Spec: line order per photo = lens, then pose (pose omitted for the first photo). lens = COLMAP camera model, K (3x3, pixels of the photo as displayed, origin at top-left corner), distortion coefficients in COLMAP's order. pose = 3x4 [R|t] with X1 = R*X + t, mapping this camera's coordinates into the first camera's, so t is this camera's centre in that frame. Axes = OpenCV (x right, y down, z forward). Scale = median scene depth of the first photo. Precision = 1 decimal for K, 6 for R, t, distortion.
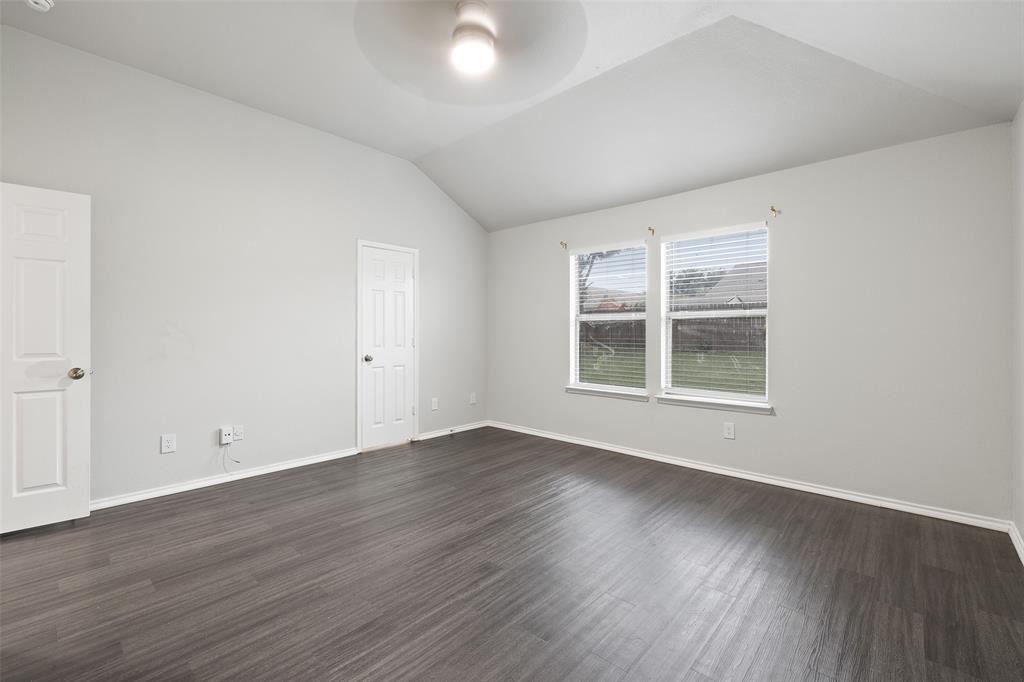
lens RADIAL K [[433.5, 0, 500.7], [0, 433.5, 323.3], [0, 0, 1]] dist [0.000404, 0.000544]
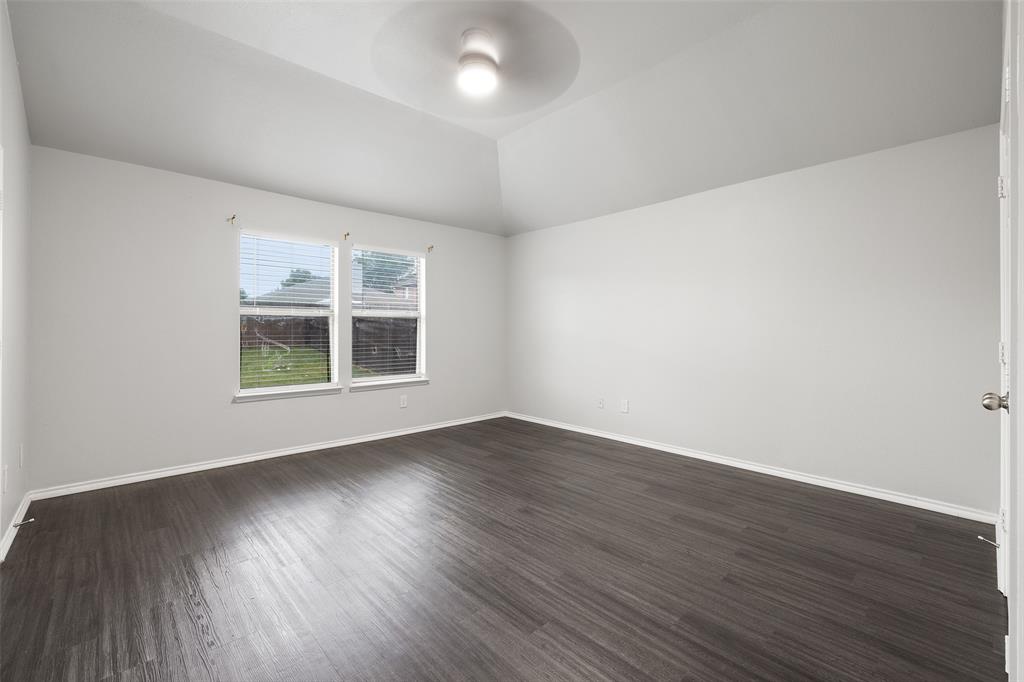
lens RADIAL K [[433.5, 0, 500.7], [0, 433.5, 323.3], [0, 0, 1]] dist [0.000404, 0.000544]
pose [[0.092594, 0.014140, 0.995604, -0.705169], [-0.024593, 0.999627, -0.011910, 0.009596], [-0.995400, -0.023382, 0.092907, 0.507001]]
